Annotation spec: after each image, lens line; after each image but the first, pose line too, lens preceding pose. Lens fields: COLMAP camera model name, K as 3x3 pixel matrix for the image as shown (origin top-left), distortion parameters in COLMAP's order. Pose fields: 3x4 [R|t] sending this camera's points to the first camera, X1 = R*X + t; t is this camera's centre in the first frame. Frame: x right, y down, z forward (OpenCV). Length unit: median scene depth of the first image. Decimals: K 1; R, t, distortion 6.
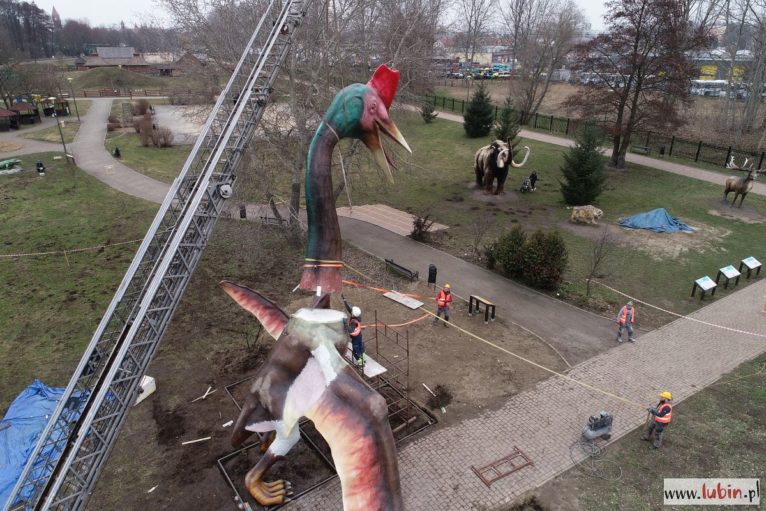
lens RADIAL K [[502.5, 0, 383.0], [0, 502.5, 255.5], [0, 0, 1]] dist [-0.003824, 0.001679]
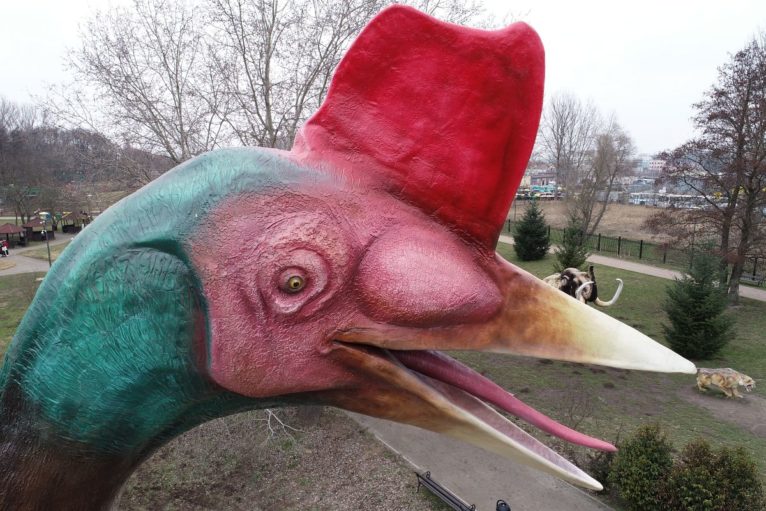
lens RADIAL K [[502.5, 0, 383.0], [0, 502.5, 255.5], [0, 0, 1]] dist [-0.003824, 0.001679]
pose [[0.997062, 0.010639, -0.075861, 0.006136], [-0.027721, 0.973303, -0.227842, -0.083495], [0.071411, 0.229275, 0.970738, 0.298431]]
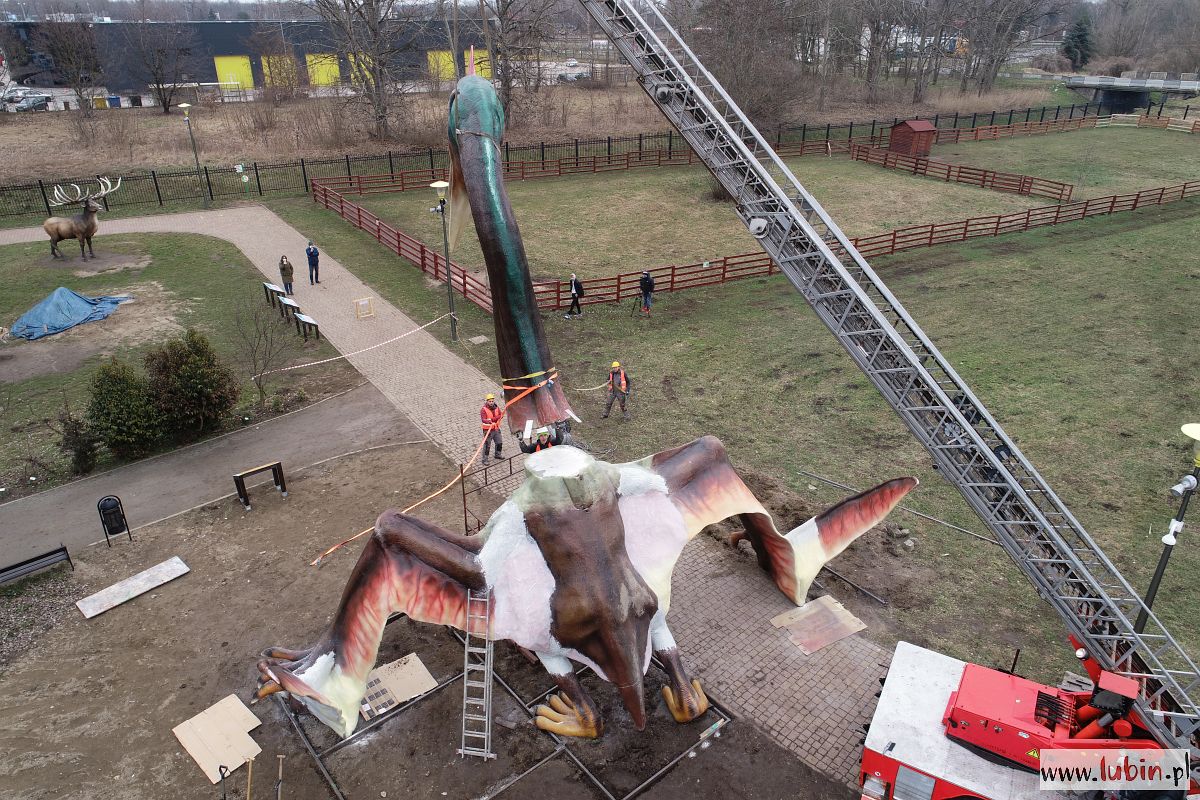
lens RADIAL K [[787.2, 0, 600.0], [0, 787.2, 400.0], [0, 0, 1]] dist [-0.003824, 0.001679]
pose [[-0.066933, -0.438655, 0.896160, -0.400031], [0.390099, 0.815175, 0.428150, -0.137417], [-0.918337, 0.378248, 0.116557, 0.349115]]
